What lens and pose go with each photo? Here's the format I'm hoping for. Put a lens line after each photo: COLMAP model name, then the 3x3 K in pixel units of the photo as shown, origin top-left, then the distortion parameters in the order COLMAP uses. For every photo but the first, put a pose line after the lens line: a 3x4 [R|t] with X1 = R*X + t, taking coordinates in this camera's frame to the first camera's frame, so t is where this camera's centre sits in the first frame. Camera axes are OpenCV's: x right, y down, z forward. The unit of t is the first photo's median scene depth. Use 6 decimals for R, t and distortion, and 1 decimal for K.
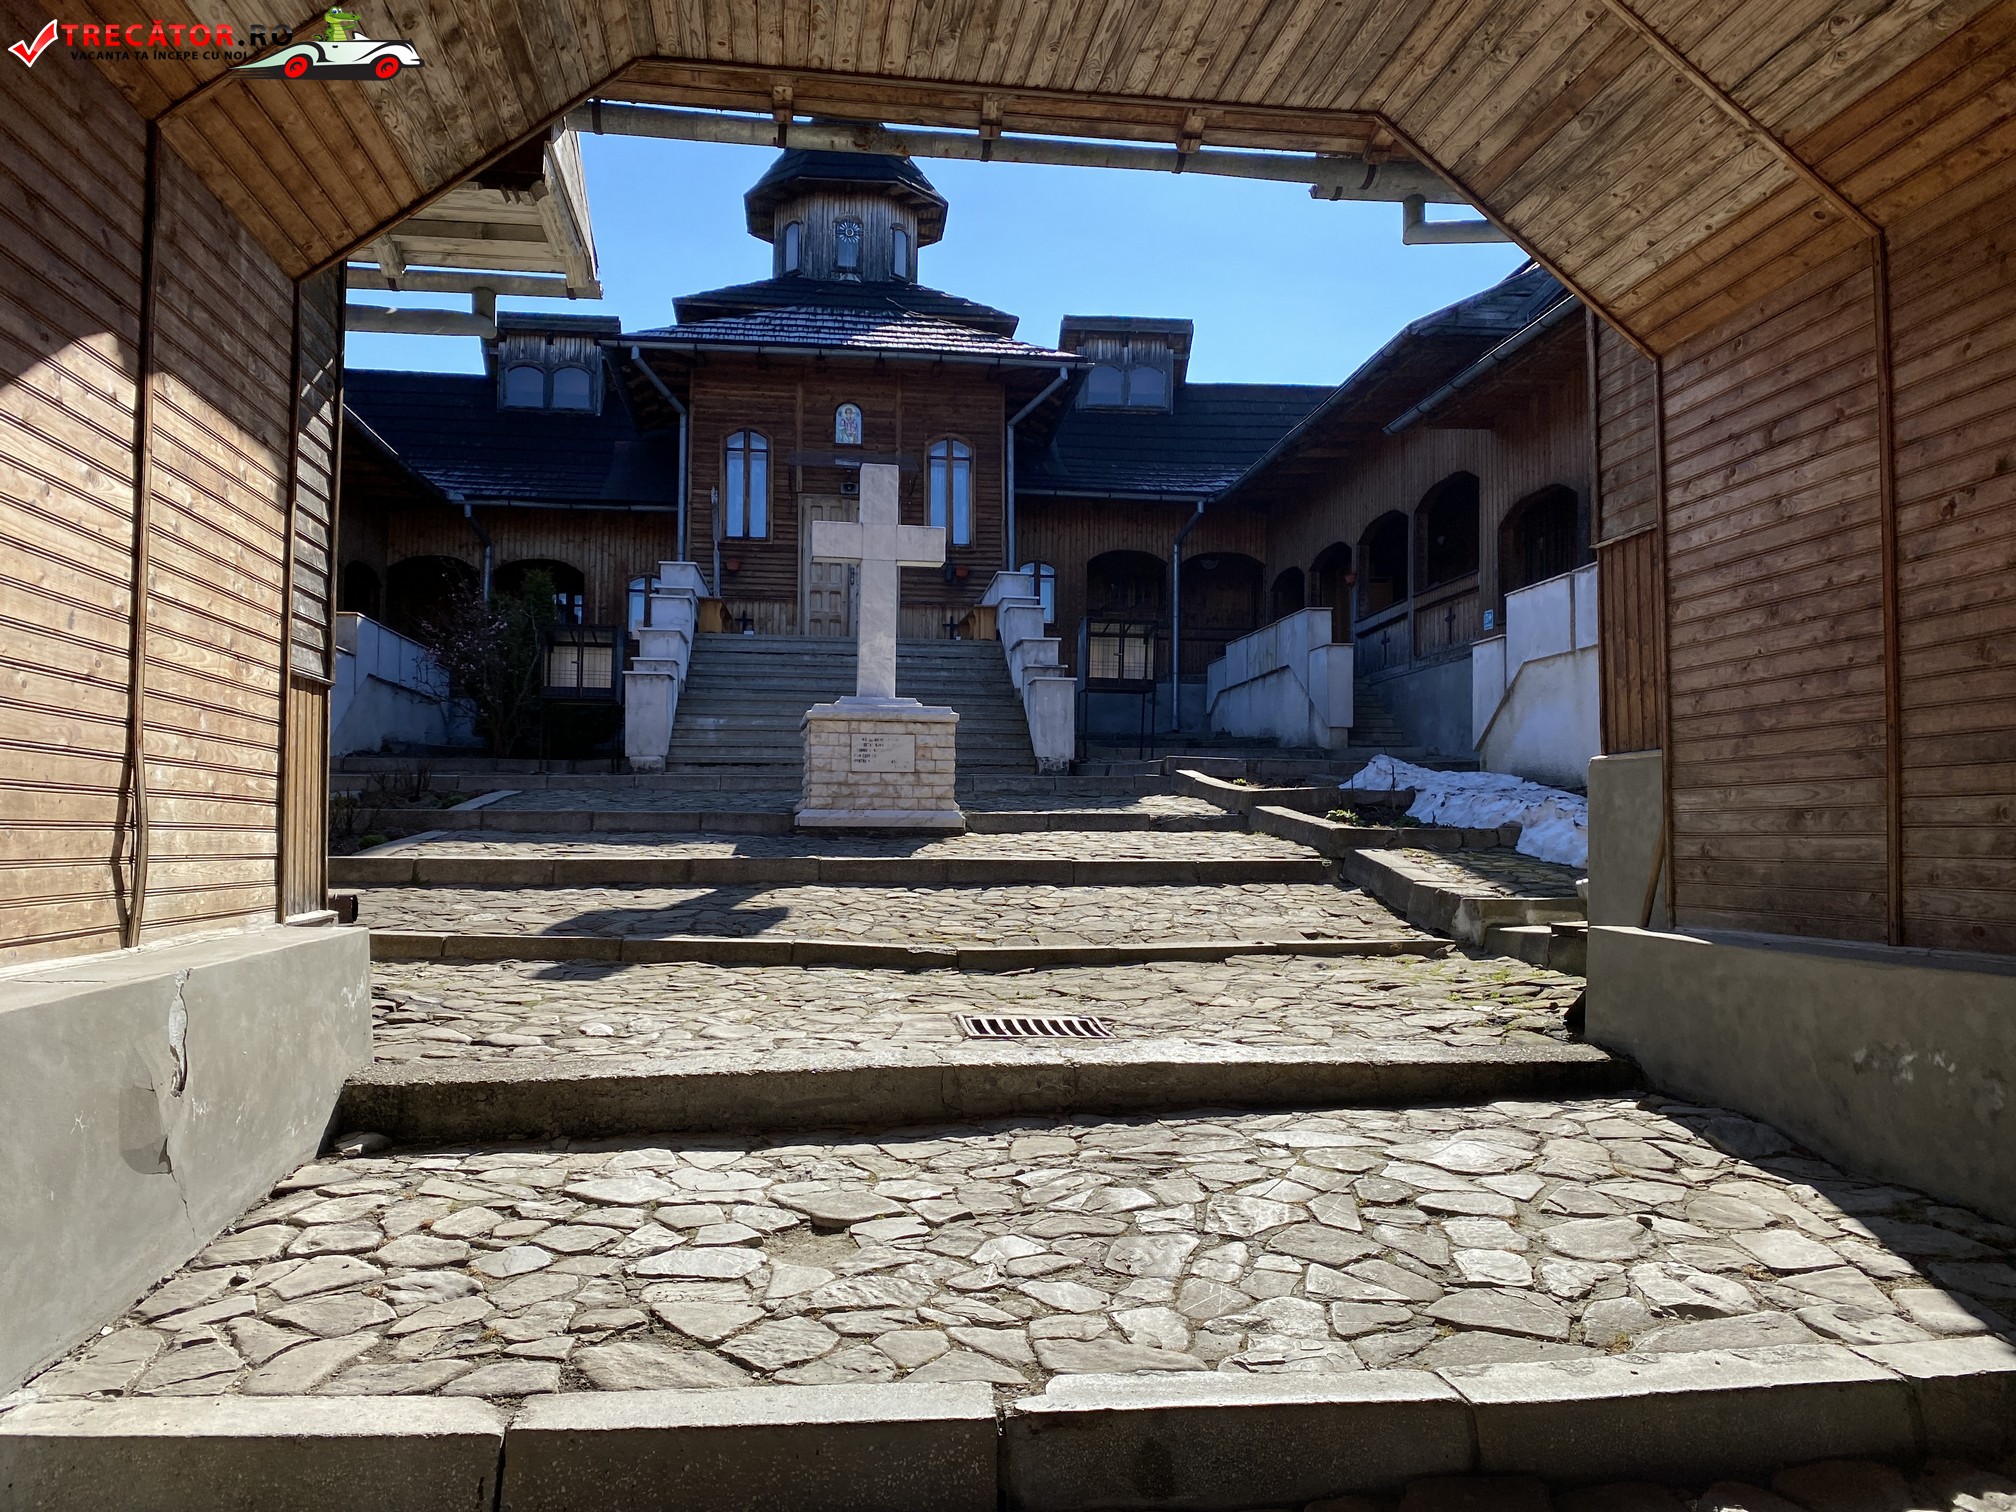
lens RADIAL K [[1511.8, 0, 1008.0], [0, 1511.8, 756.0], [0, 0, 1]] dist [0.090395, -0.121765]
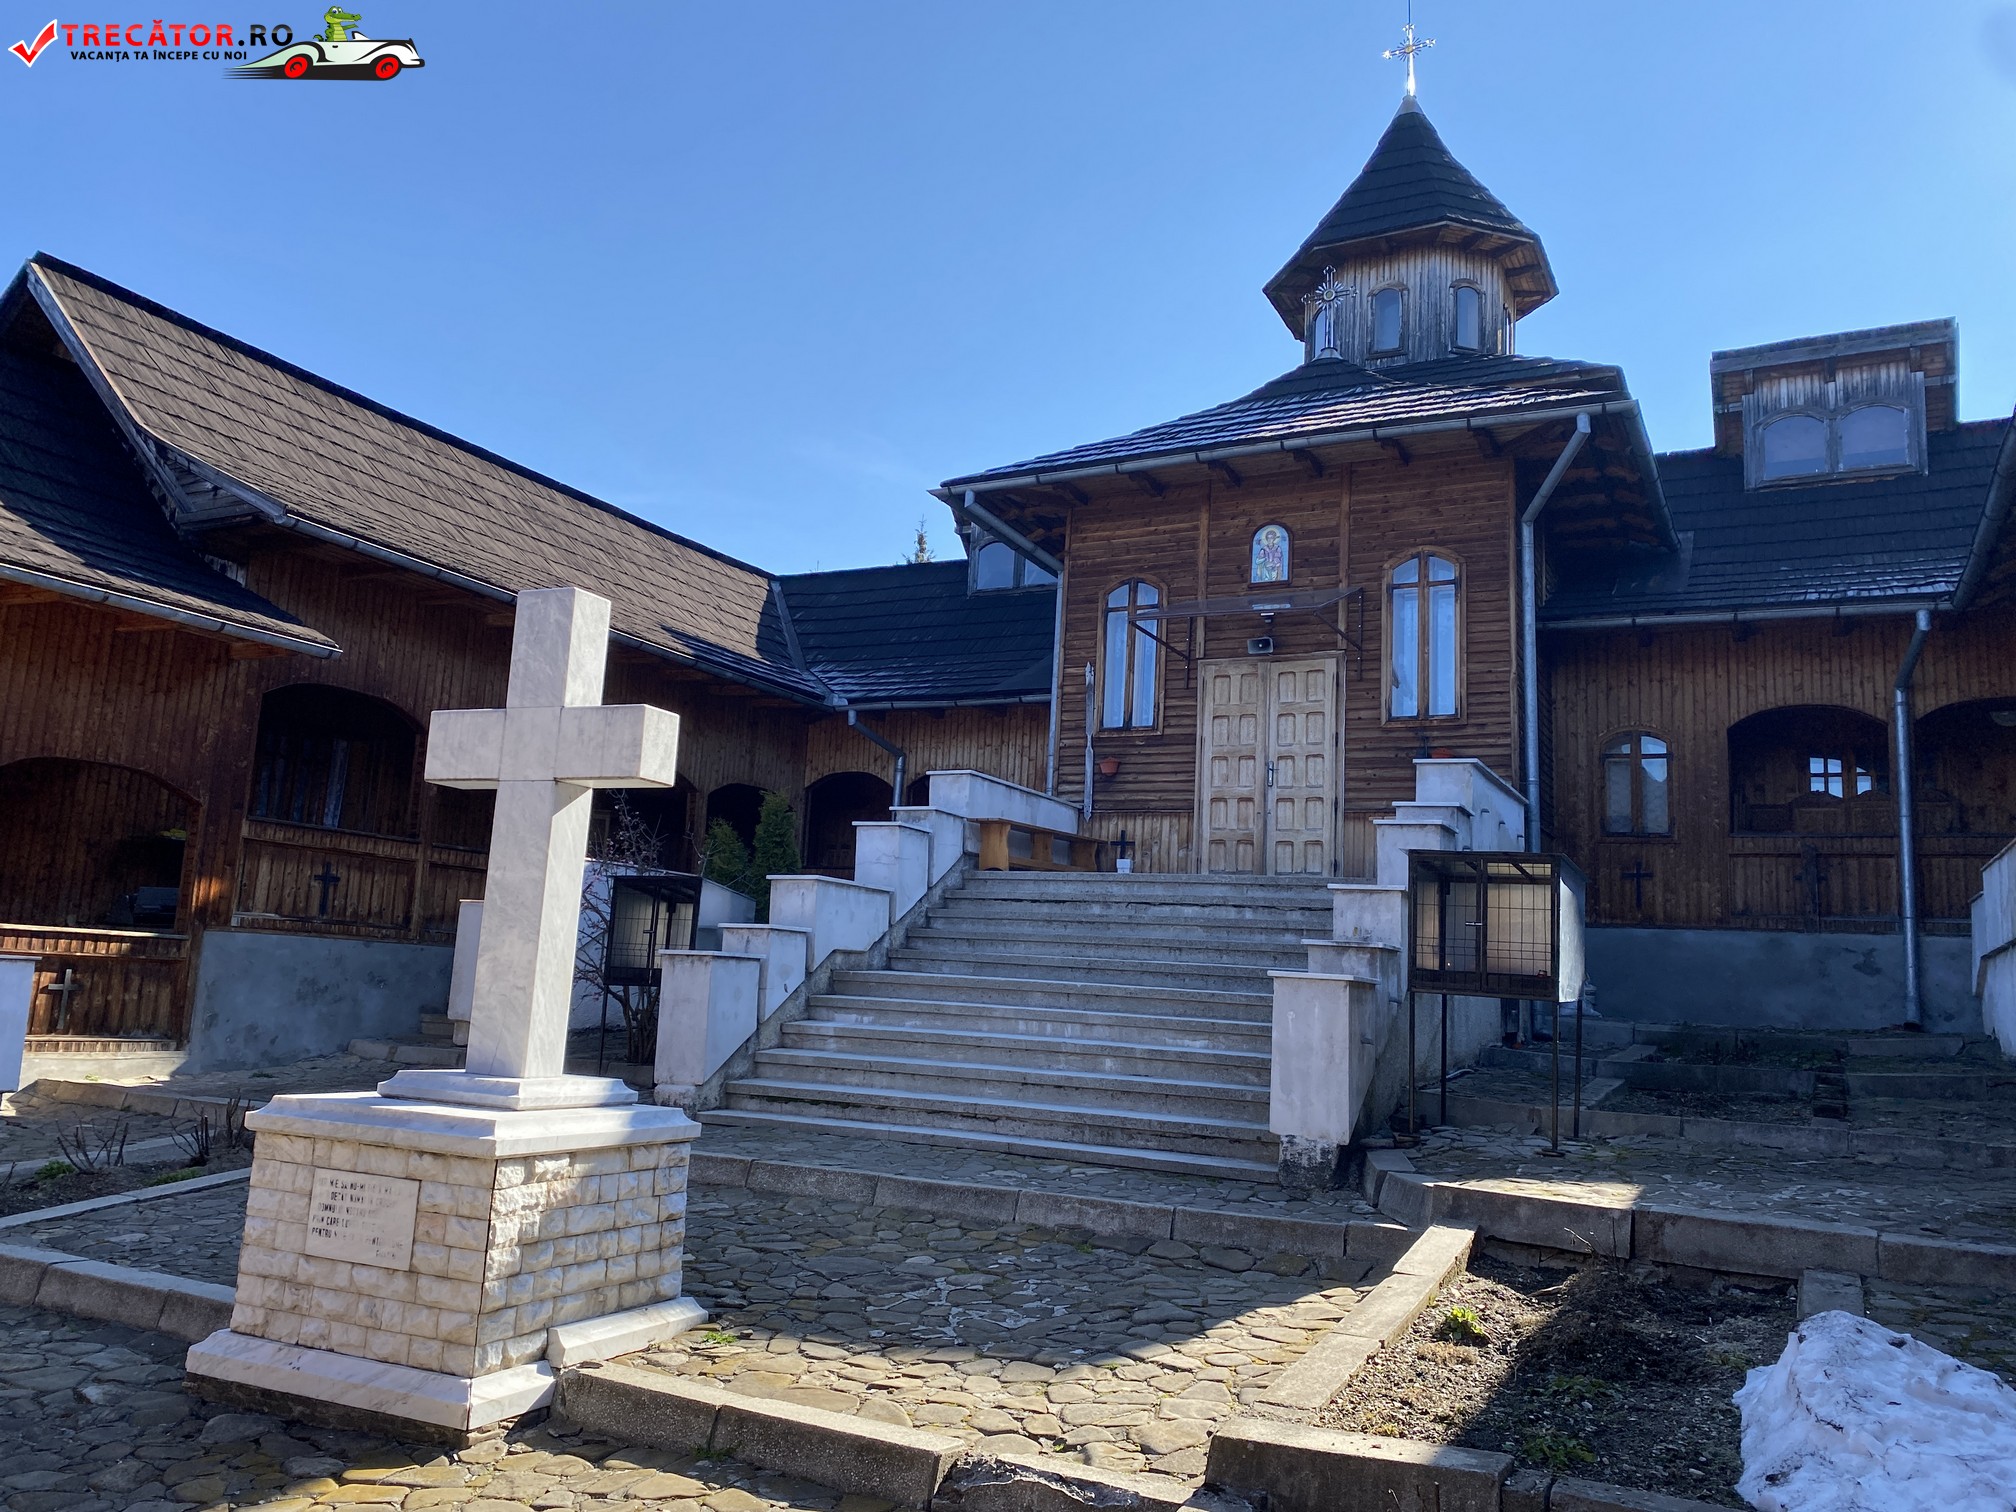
lens RADIAL K [[1511.8, 0, 1008.0], [0, 1511.8, 756.0], [0, 0, 1]] dist [0.090395, -0.121765]
pose [[0.827111, -0.051338, -0.559688, 0.176902], [-0.017556, 0.992974, -0.117026, -0.046346], [0.561764, 0.106619, 0.820399, 0.384831]]
